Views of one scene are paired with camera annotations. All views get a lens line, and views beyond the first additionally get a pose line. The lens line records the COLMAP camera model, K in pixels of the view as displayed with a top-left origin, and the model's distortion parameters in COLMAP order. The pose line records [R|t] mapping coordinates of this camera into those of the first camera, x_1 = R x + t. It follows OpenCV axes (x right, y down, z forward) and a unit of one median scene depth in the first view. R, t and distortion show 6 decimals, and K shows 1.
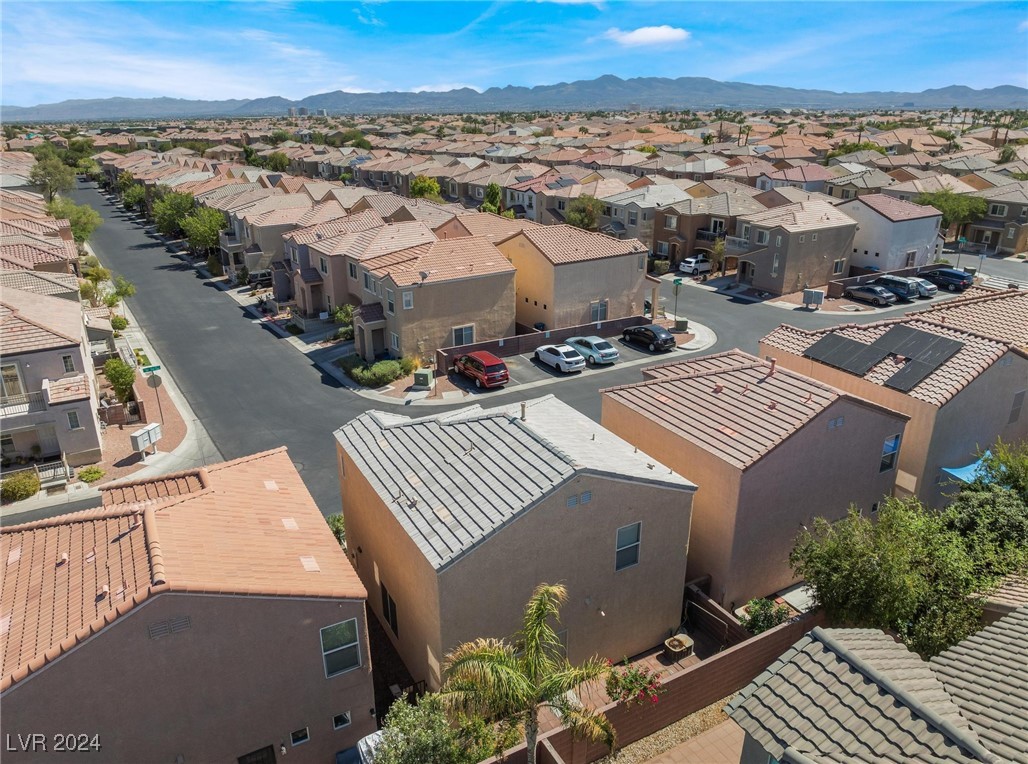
lens RADIAL K [[725.7, 0, 514.0], [0, 725.7, 382.0], [0, 0, 1]] dist [-0.033473, -0.003379]
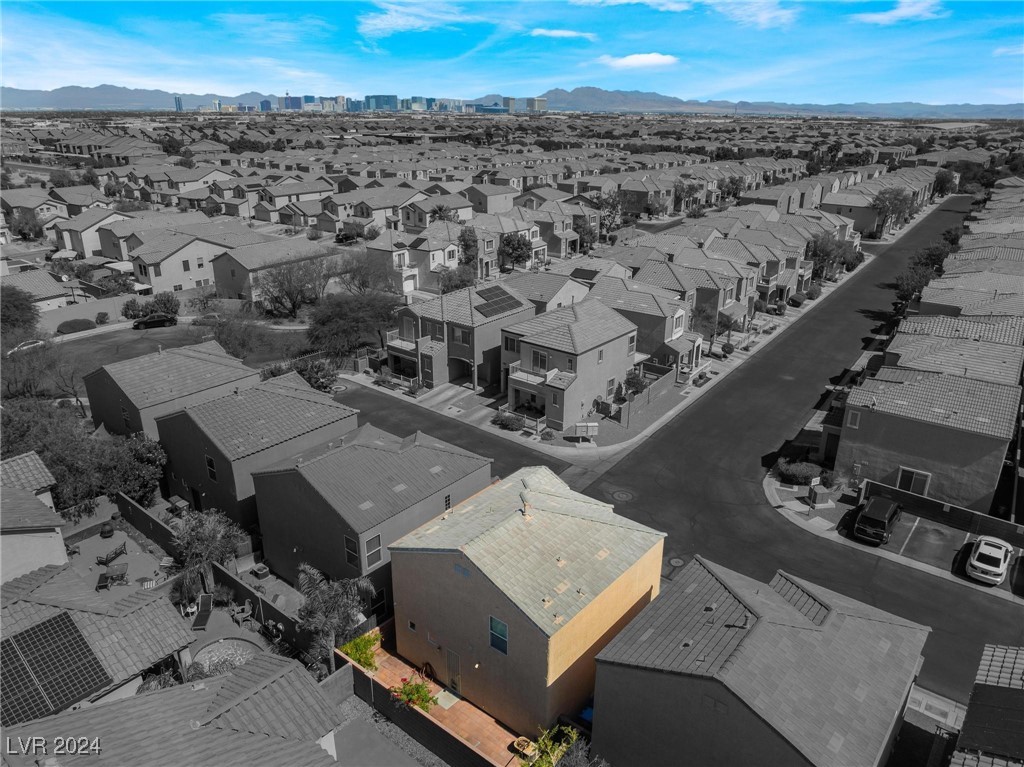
lens RADIAL K [[722.0, 0, 512.0], [0, 722.0, 383.5], [0, 0, 1]] dist [-0.044180, 0.006749]
pose [[0.368834, 0.345309, -0.862974, 0.498447], [-0.341028, 0.913958, 0.219955, -0.211531], [0.864674, 0.213171, 0.454859, 0.152907]]
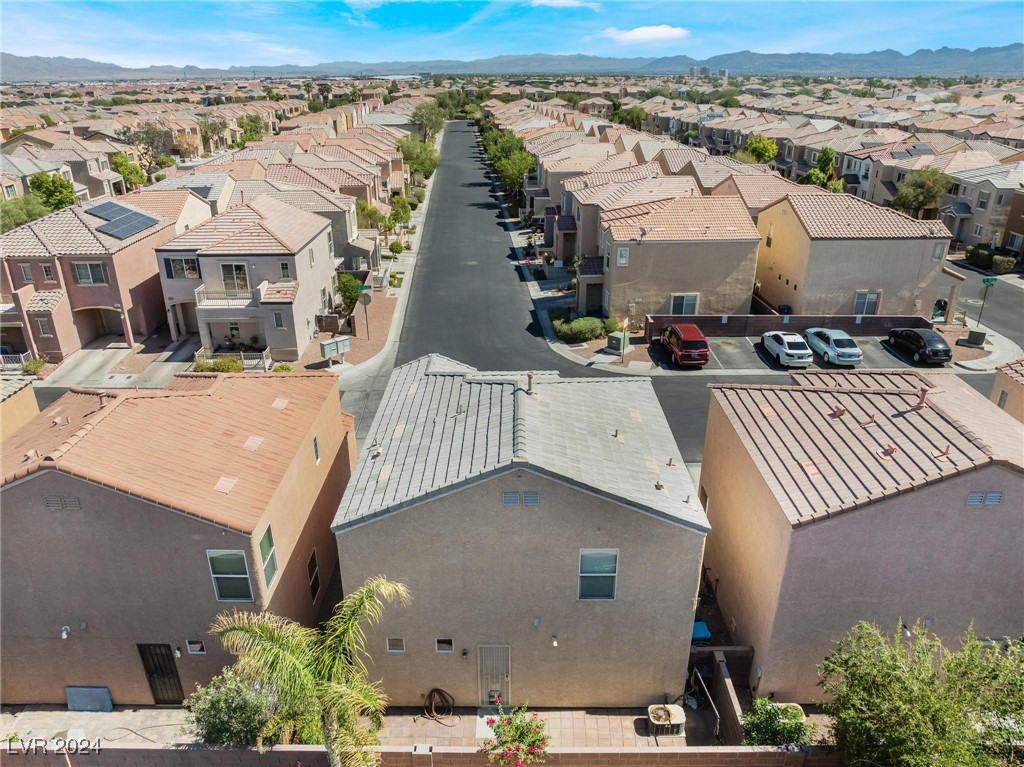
lens RADIAL K [[722.0, 0, 512.0], [0, 722.0, 383.5], [0, 0, 1]] dist [-0.044180, 0.006749]
pose [[0.872924, 0.201066, -0.444496, 0.171621], [-0.177286, 0.979569, 0.094942, -0.016317], [0.454504, -0.004074, 0.890735, 0.113874]]
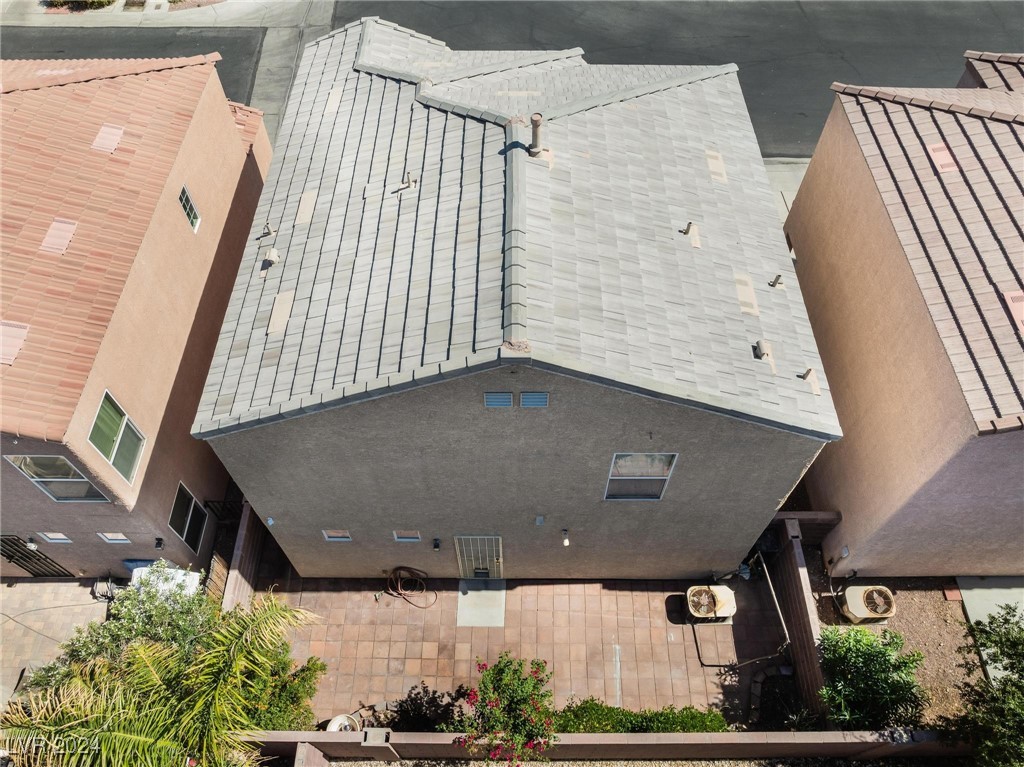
lens RADIAL K [[739.4, 0, 511.8], [0, 739.4, 389.1], [0, 0, 1]] dist [-0.040386, 0.002889]
pose [[0.874064, 0.402796, -0.271601, 0.086945], [-0.176249, 0.783897, 0.595350, -0.048320], [0.452712, -0.472505, 0.756169, 0.270014]]
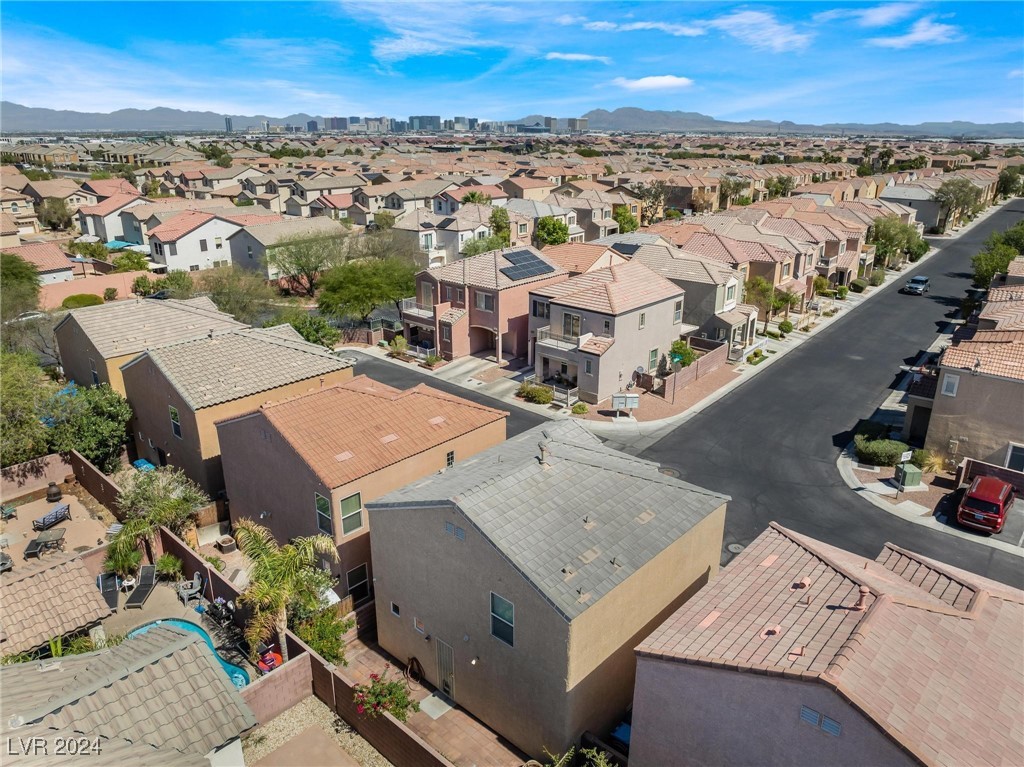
lens RADIAL K [[722.0, 0, 512.0], [0, 722.0, 383.5], [0, 0, 1]] dist [-0.044180, 0.006749]
pose [[0.317889, 0.328833, -0.889278, 0.400481], [-0.342500, 0.914422, 0.215697, -0.117694], [0.884104, 0.236010, 0.403310, 0.249502]]
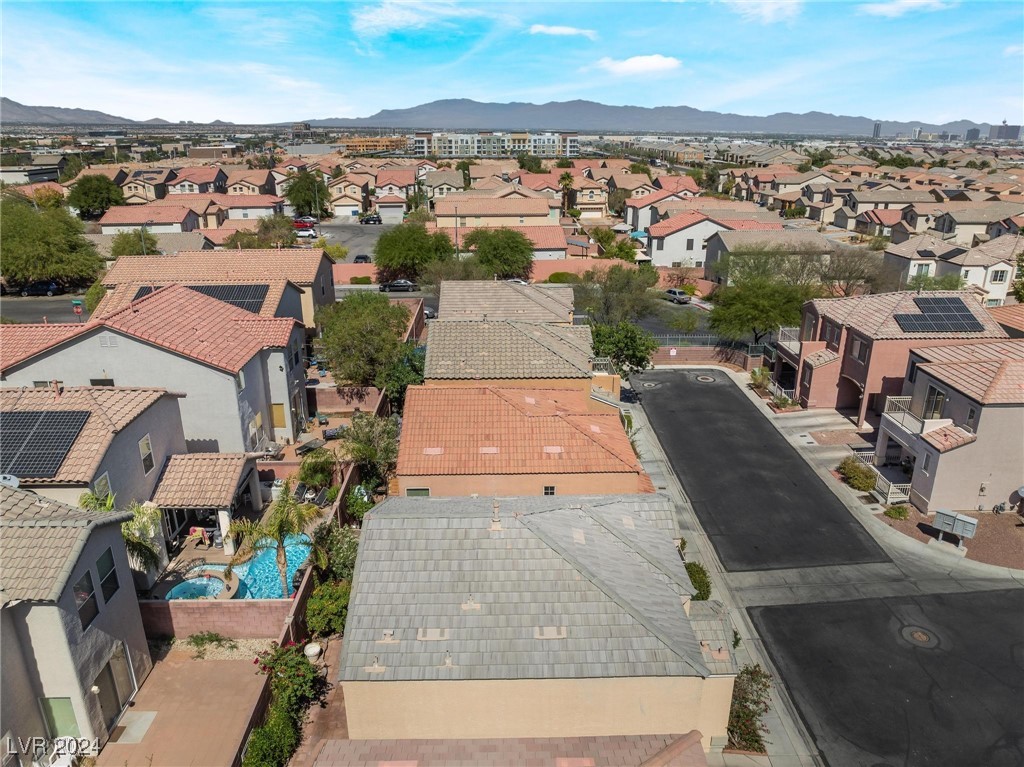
lens RADIAL K [[722.0, 0, 512.0], [0, 722.0, 383.5], [0, 0, 1]] dist [-0.044180, 0.006749]
pose [[-0.466058, 0.302487, -0.831440, 0.317195], [-0.315436, 0.821178, 0.475569, -0.236357], [0.826614, 0.483909, -0.287301, 0.556638]]
